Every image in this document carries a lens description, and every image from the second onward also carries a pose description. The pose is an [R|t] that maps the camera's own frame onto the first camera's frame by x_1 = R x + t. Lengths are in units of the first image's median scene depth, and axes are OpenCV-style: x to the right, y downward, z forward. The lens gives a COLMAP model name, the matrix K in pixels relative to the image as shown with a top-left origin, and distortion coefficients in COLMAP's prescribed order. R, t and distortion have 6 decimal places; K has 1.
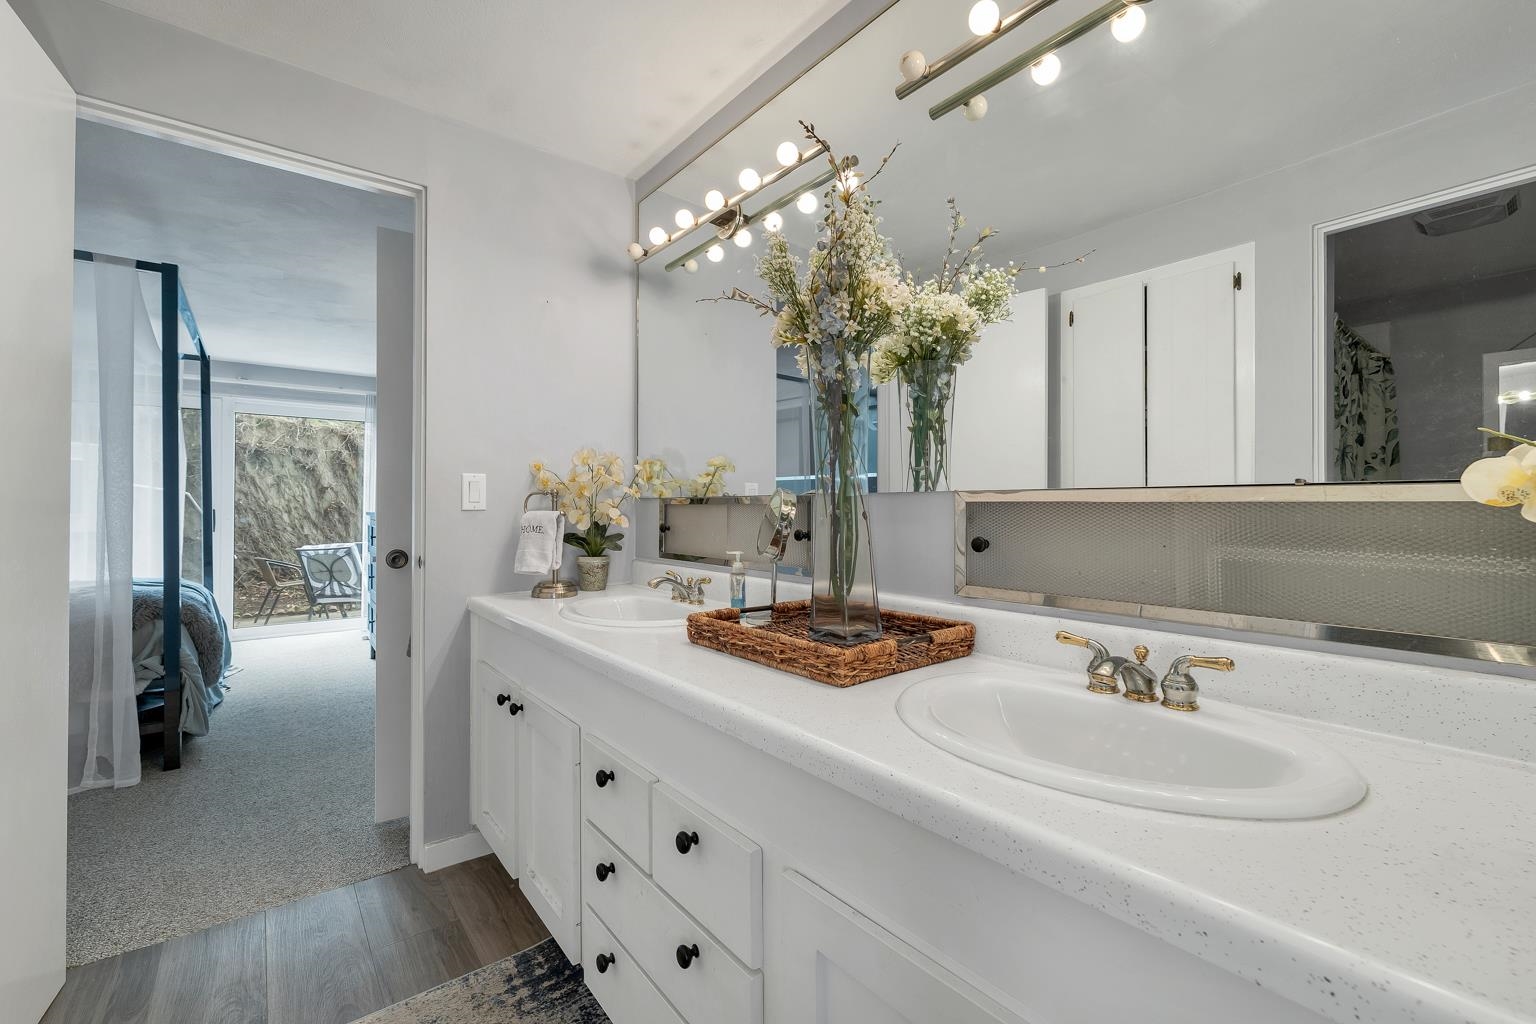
lens RADIAL K [[635.4, 0, 782.7], [0, 635.4, 517.8], [0, 0, 1]] dist [-0.002200, 0.000372]
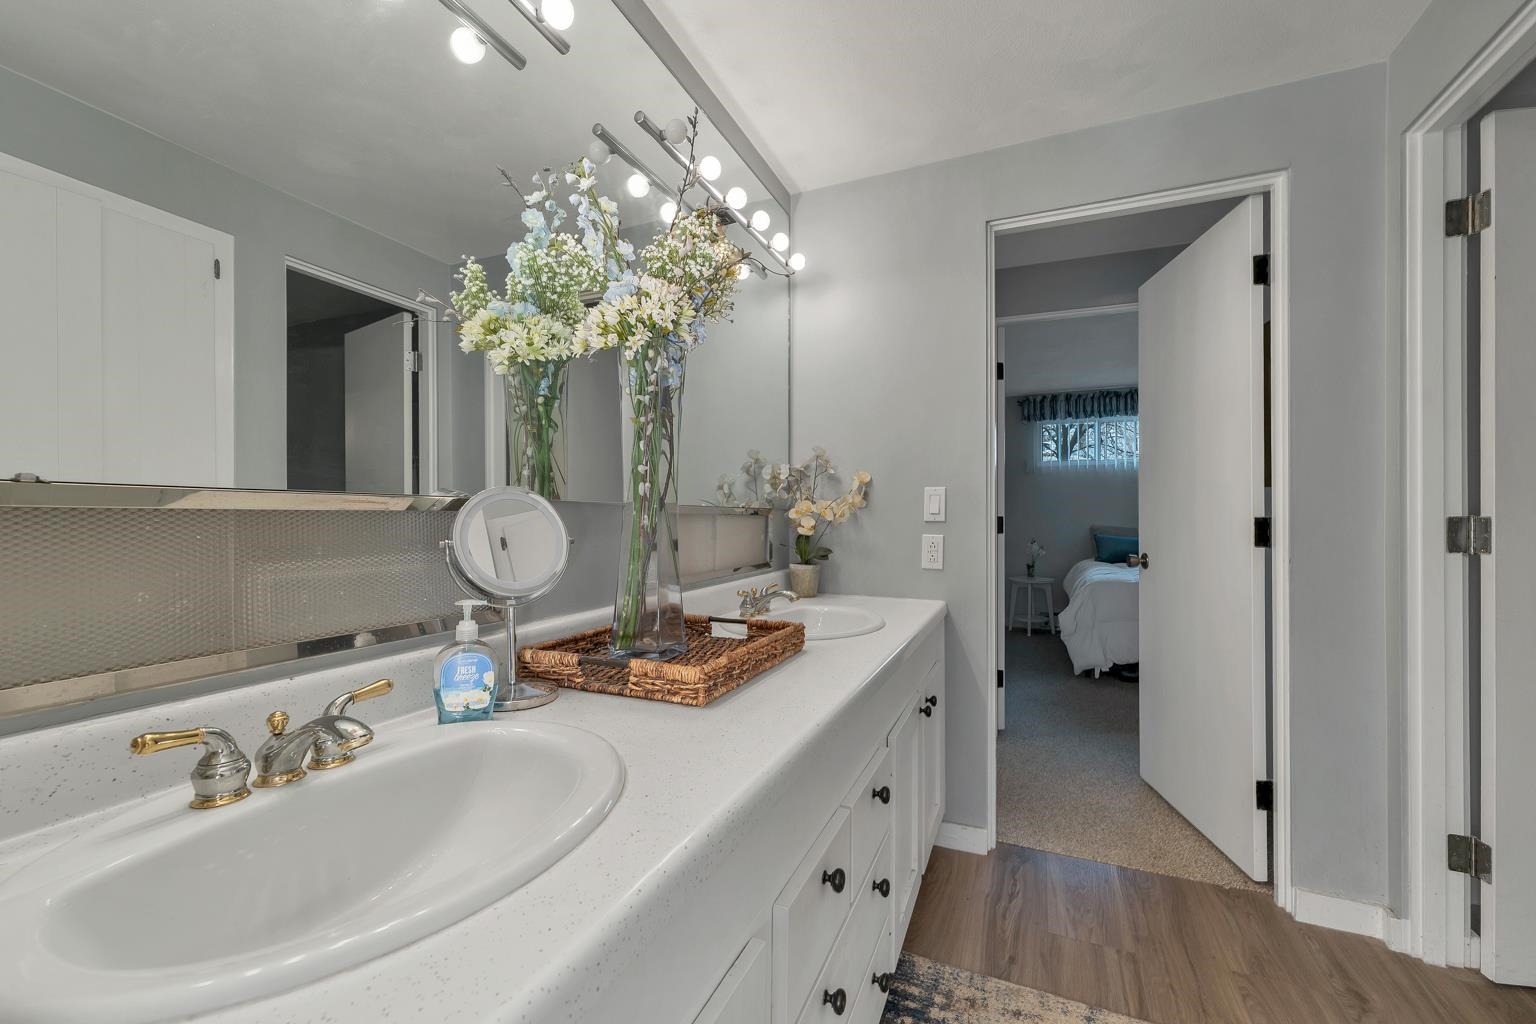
lens RADIAL K [[635.4, 0, 760.7], [0, 635.4, 511.9], [0, 0, 1]] dist [-0.002200, 0.000372]
pose [[-0.430990, -0.005259, 0.902341, -1.085332], [-0.002031, 0.999986, 0.004859, -0.048789], [-0.902354, 0.000262, -0.430995, 1.529863]]
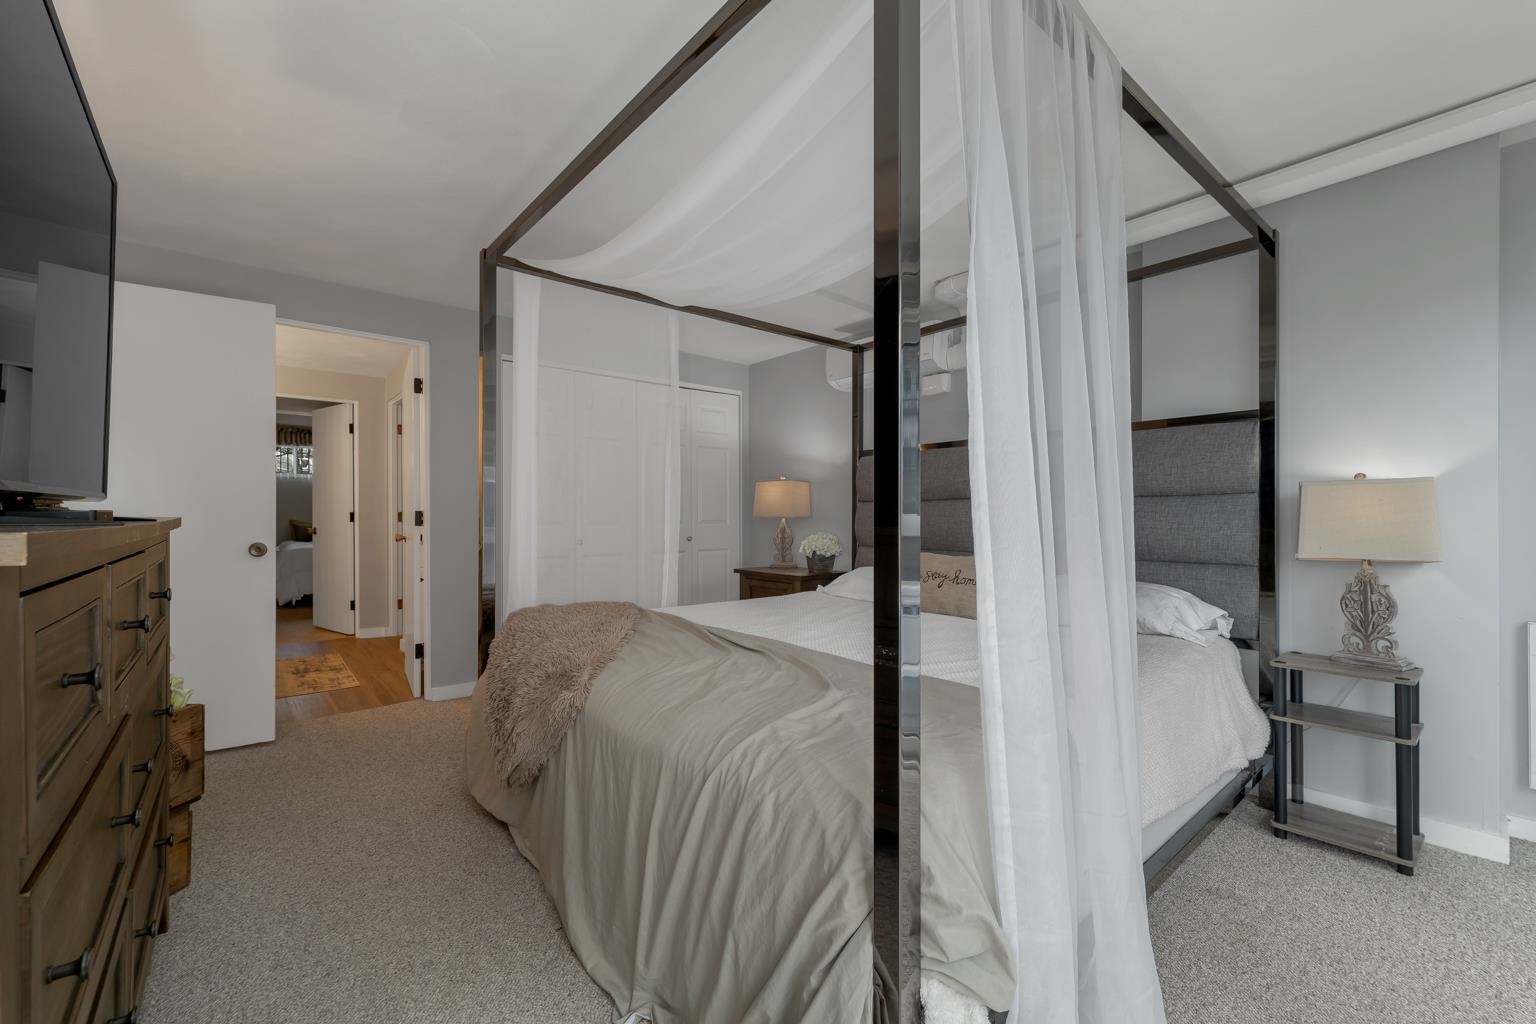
lens RADIAL K [[635.4, 0, 766.6], [0, 635.4, 514.0], [0, 0, 1]] dist [-0.002200, 0.000372]
pose [[-0.999904, -0.013018, 0.004836, -1.115175], [-0.012982, 0.999888, 0.007483, -0.049327], [-0.004932, 0.007419, -0.999960, 1.568780]]
